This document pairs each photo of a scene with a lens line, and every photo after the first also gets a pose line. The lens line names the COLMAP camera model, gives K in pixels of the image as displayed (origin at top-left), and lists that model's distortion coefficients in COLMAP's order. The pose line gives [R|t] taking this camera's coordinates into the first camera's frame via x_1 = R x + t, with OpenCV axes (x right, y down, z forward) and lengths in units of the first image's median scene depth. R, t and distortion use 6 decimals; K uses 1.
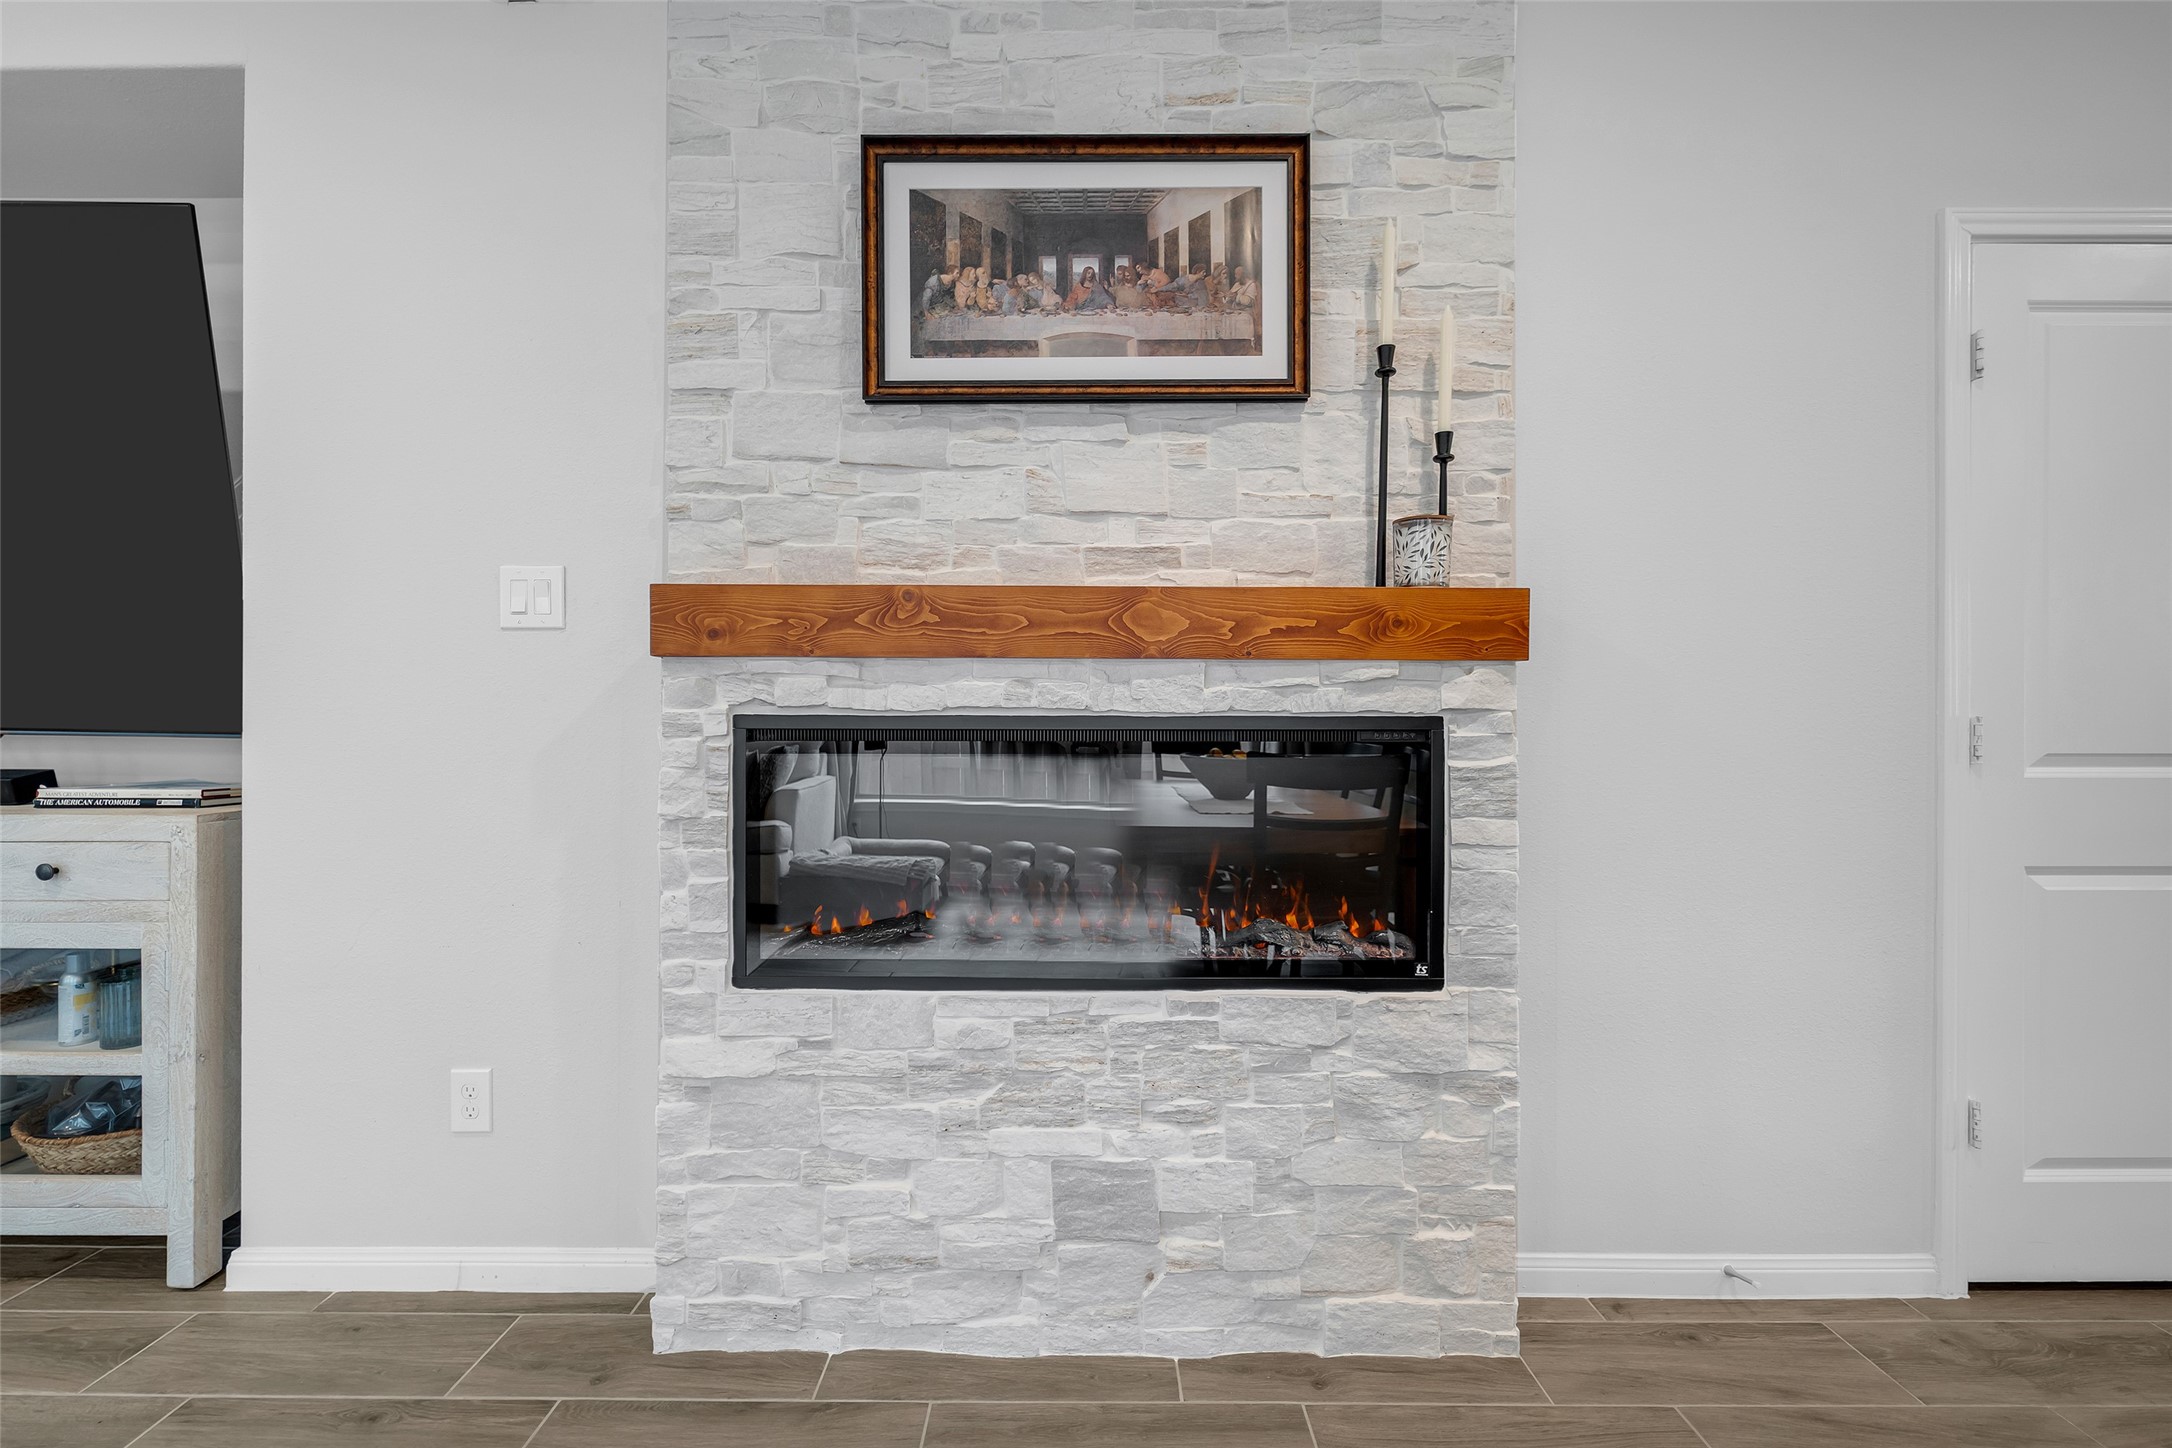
lens RADIAL K [[879.8, 0, 1074.3], [0, 879.8, 716.6], [0, 0, 1]] dist [0.005181, -0.002958]
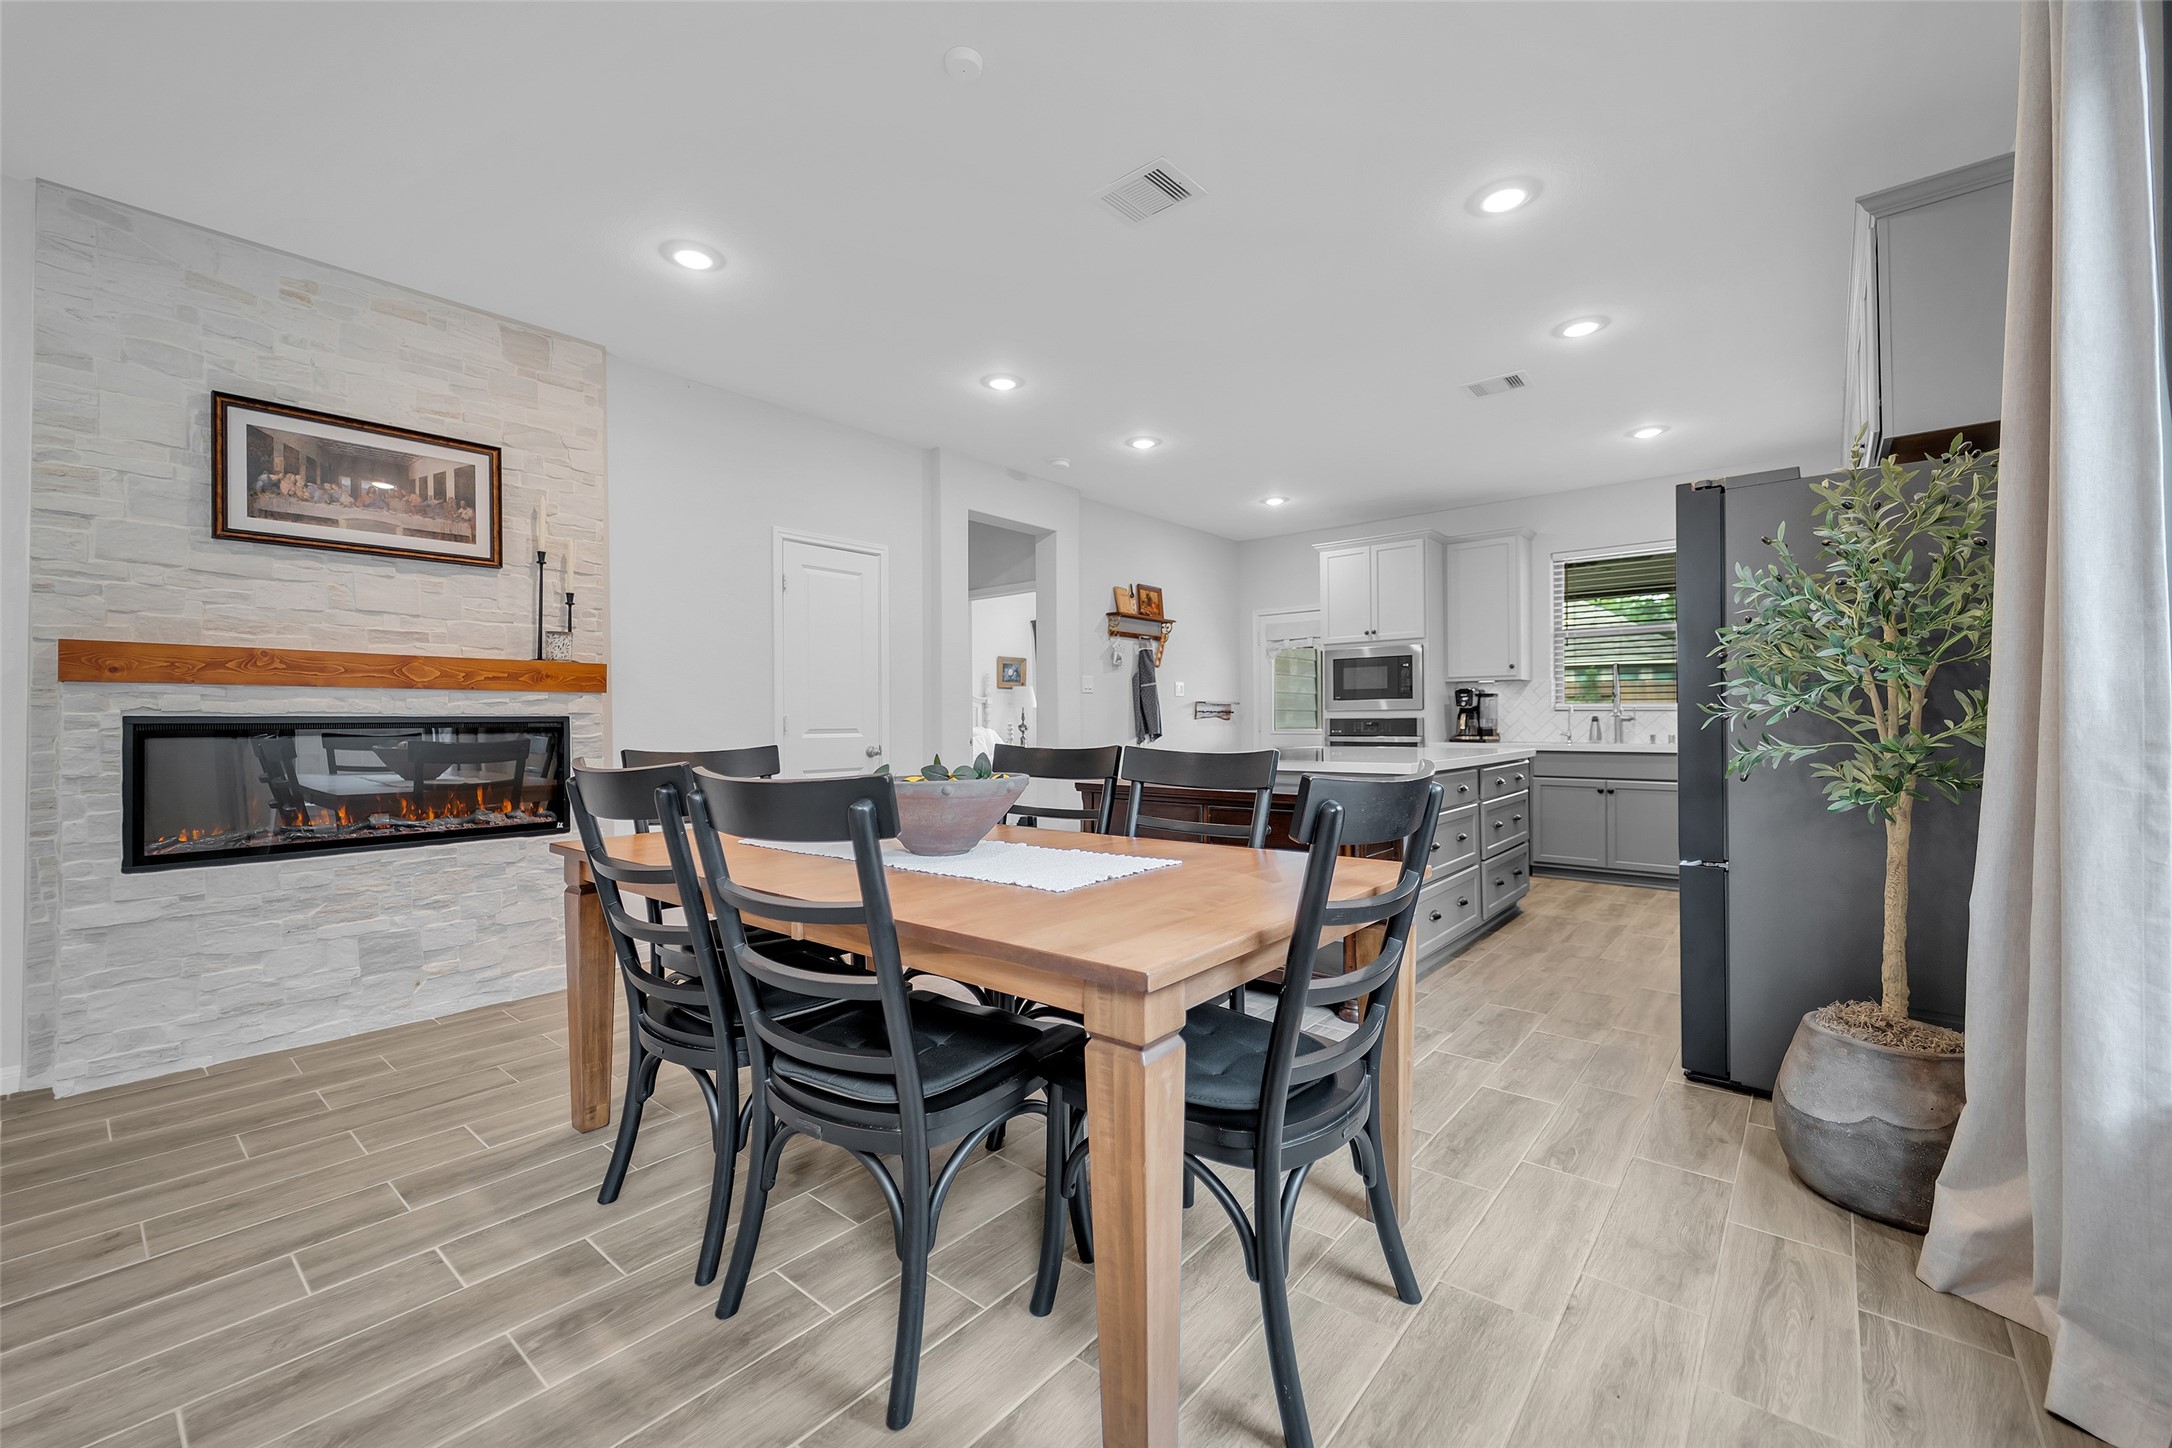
lens RADIAL K [[879.8, 0, 1079.9], [0, 879.8, 719.6], [0, 0, 1]] dist [0.005181, -0.002958]
pose [[0.645404, -0.004814, 0.763826, -0.495231], [0.004610, 0.999986, 0.002407, 0.009537], [-0.763827, 0.001967, 0.645418, -1.551062]]
